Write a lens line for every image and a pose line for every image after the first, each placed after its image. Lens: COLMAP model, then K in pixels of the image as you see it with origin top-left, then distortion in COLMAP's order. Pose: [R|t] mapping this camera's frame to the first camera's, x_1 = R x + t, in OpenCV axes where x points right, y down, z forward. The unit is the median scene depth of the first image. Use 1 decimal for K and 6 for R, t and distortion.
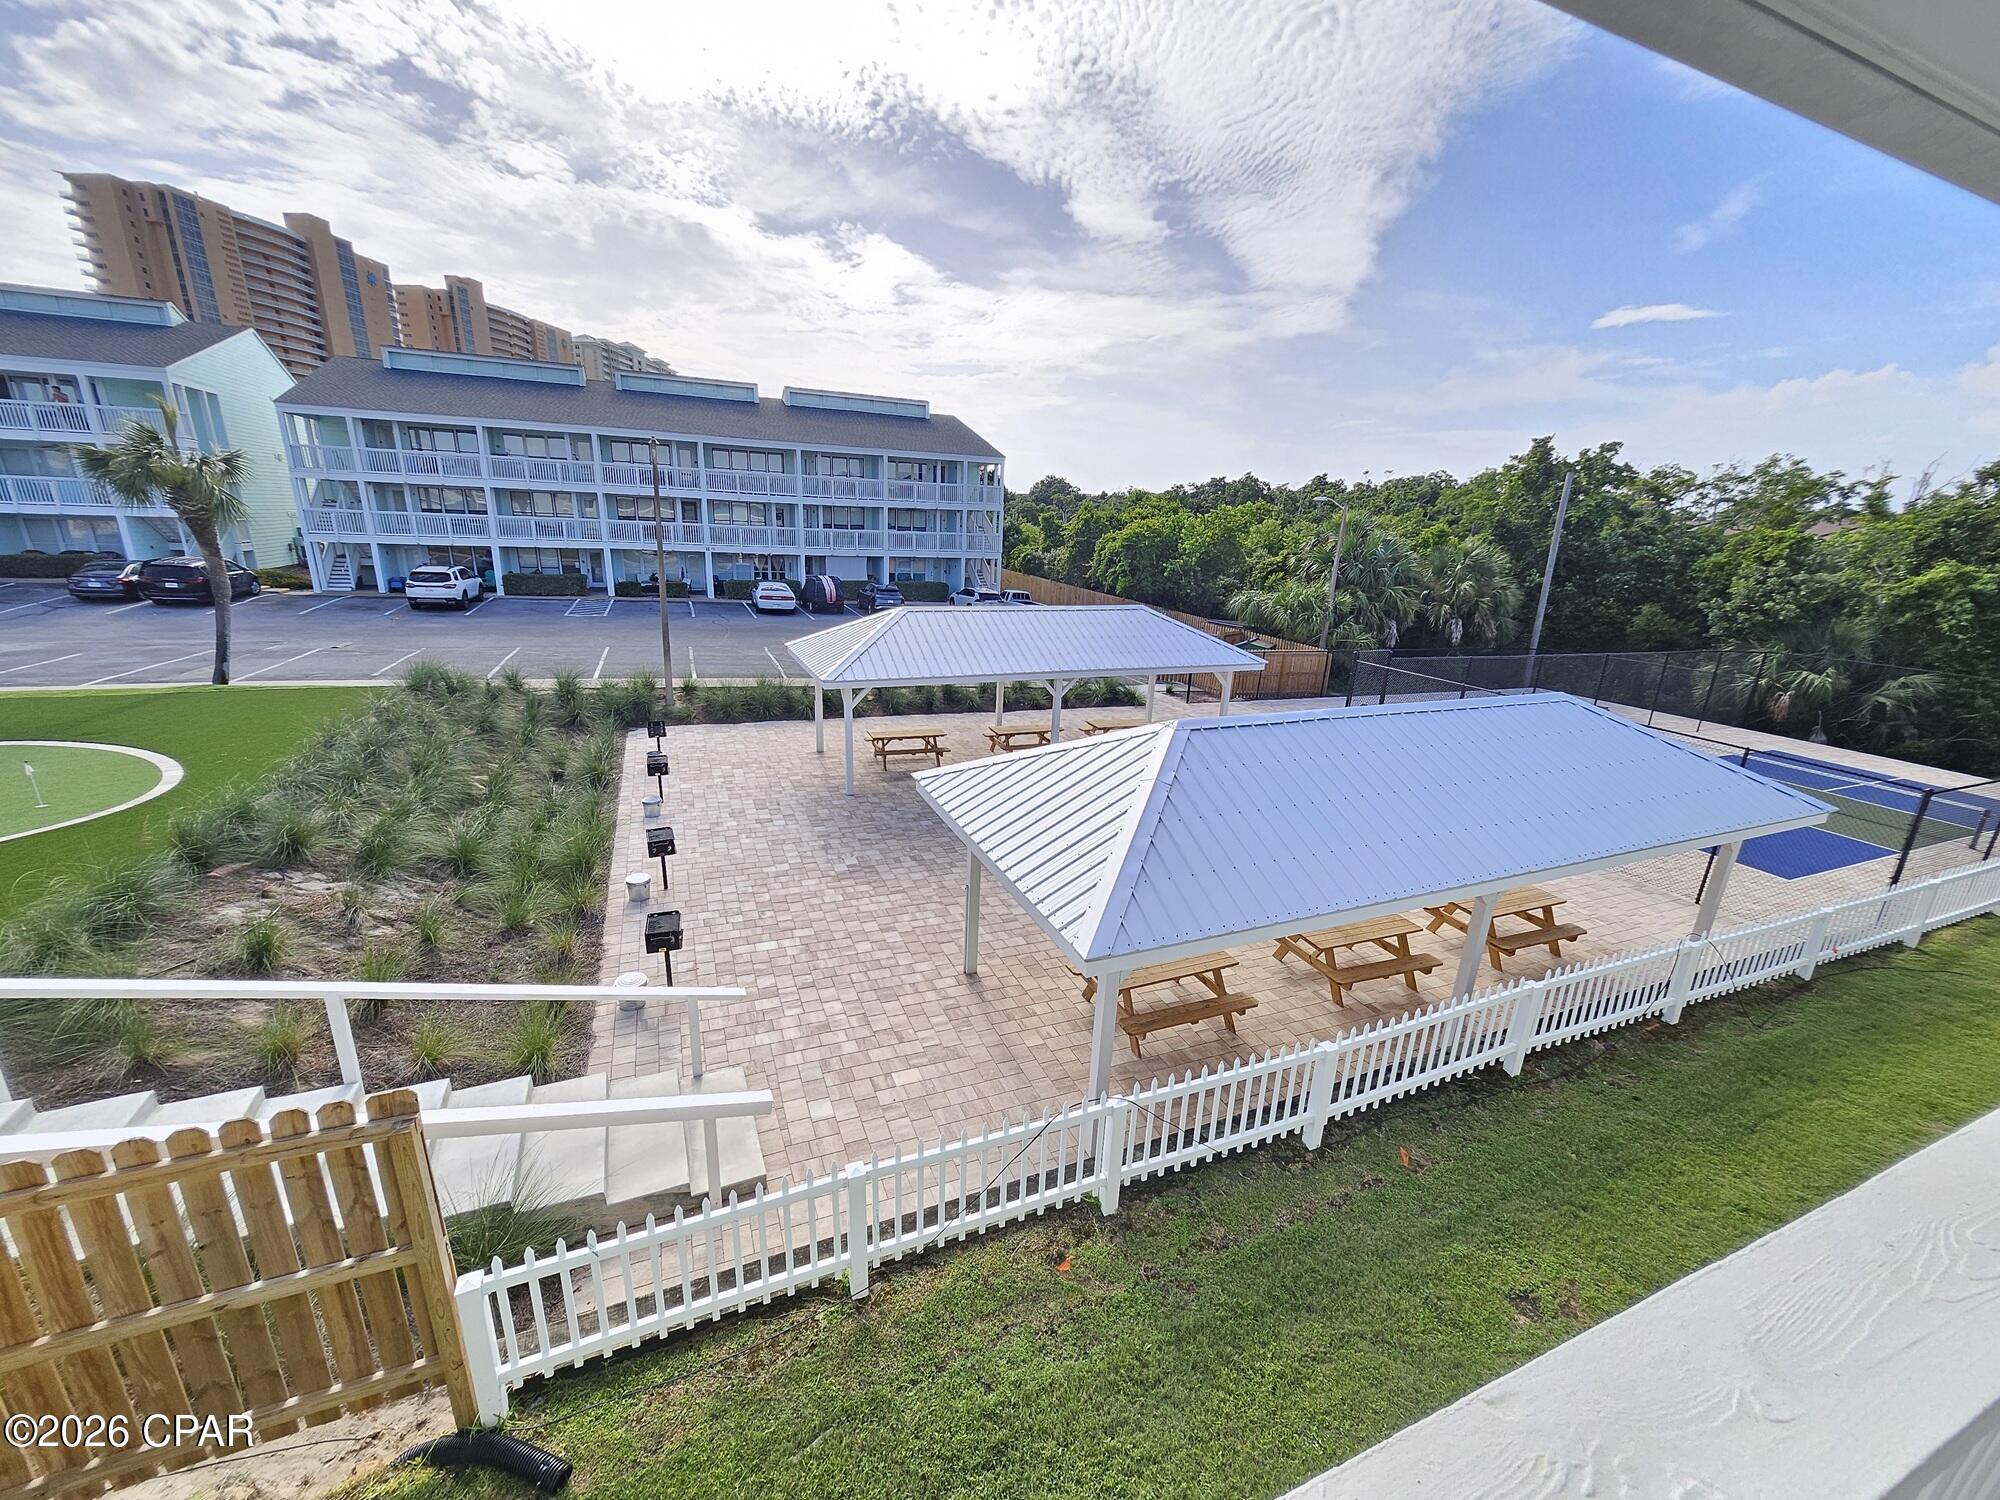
lens RADIAL K [[802.4, 0, 976.6], [0, 802.4, 749.3], [0, 0, 1]] dist [0.013114, -0.006668]
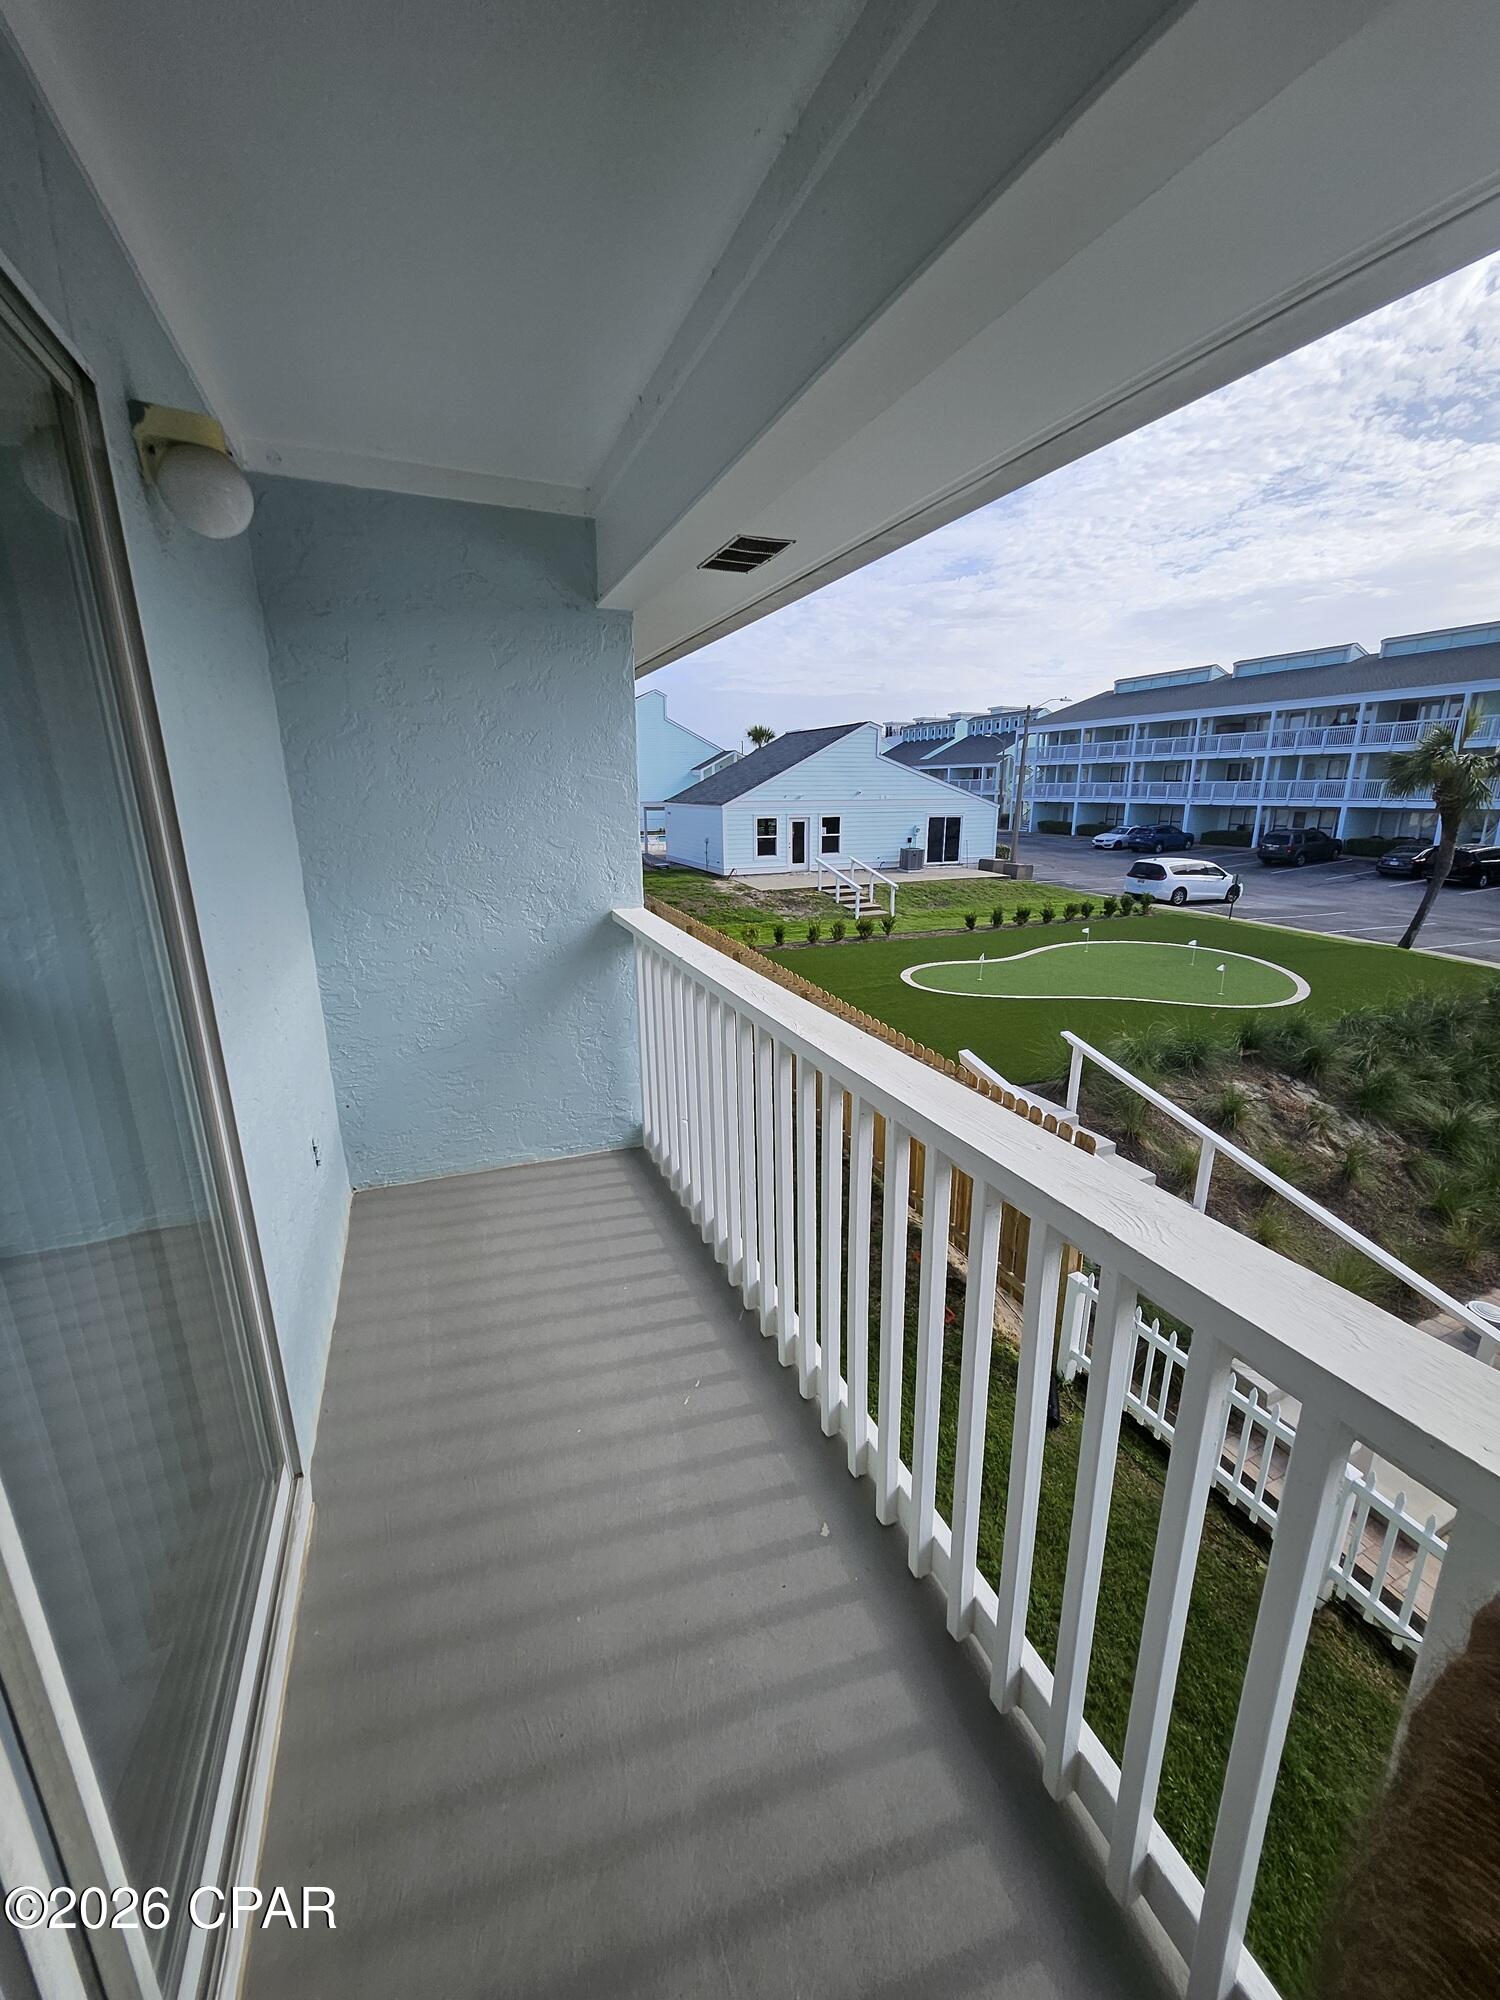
lens RADIAL K [[802.4, 0, 750.0], [0, 802.4, 1000.0], [0, 0, 1]] dist [0.013114, -0.006668]
pose [[-0.020381, 0.216537, -0.976062, 1.780946], [-0.272558, 0.938083, 0.213803, -0.008144], [0.961923, 0.270391, 0.039900, 0.450253]]
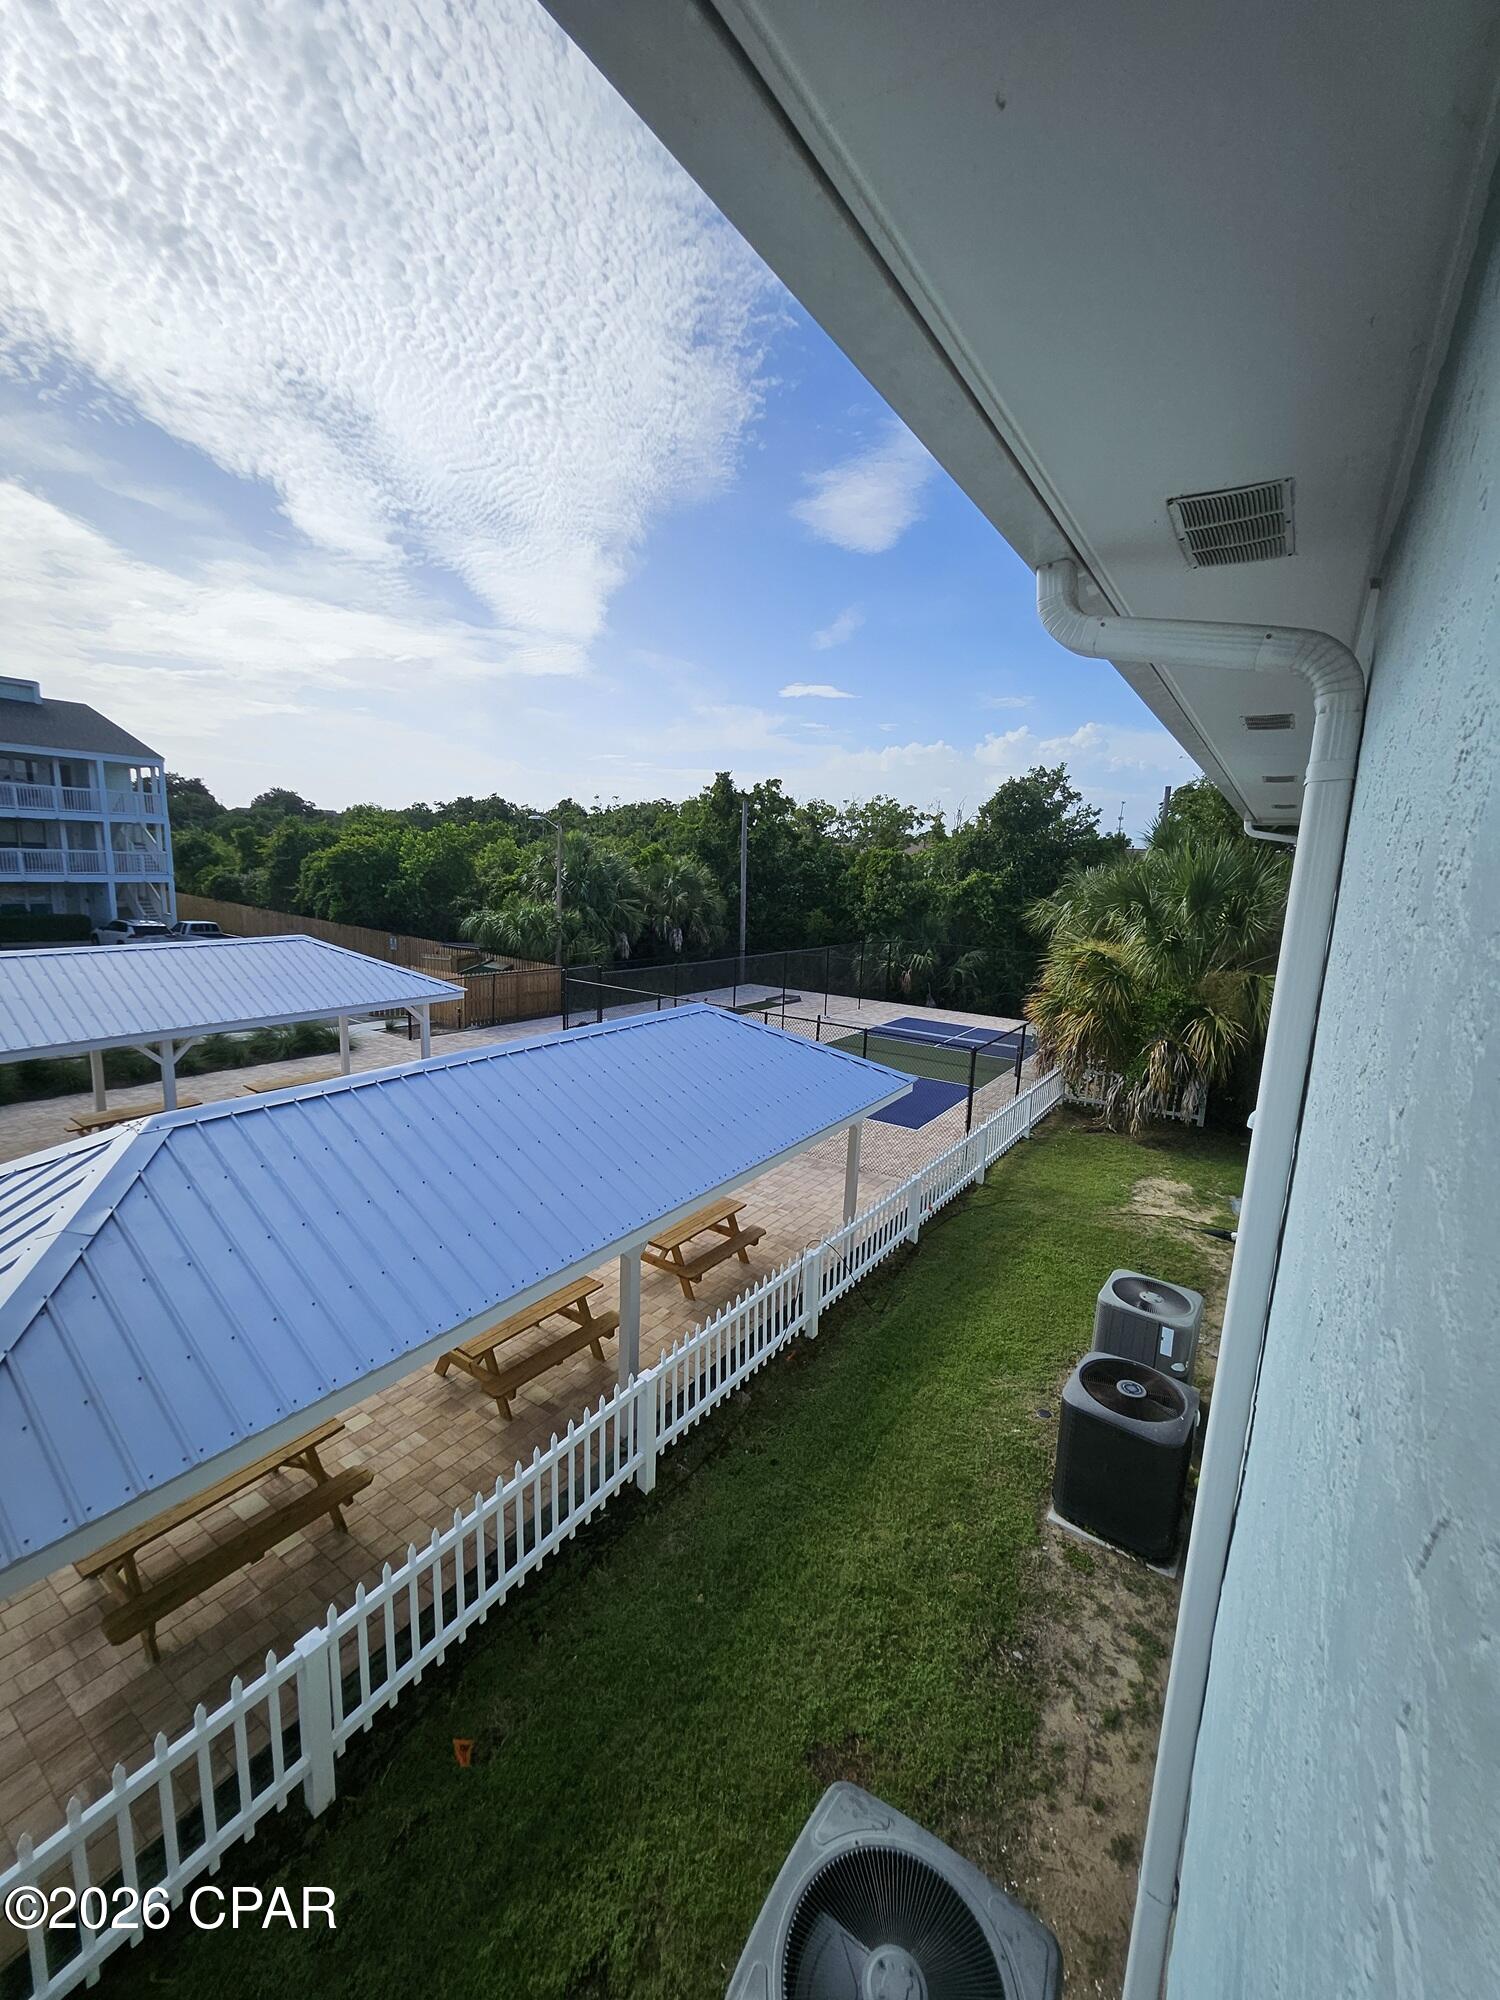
lens RADIAL K [[802.4, 0, 750.0], [0, 802.4, 1000.0], [0, 0, 1]] dist [0.013114, -0.006668]
pose [[0.835984, -0.101124, 0.539357, 0.072355], [0.145771, 0.988485, -0.040609, -0.007416], [-0.529039, 0.112571, 0.841098, 0.041456]]
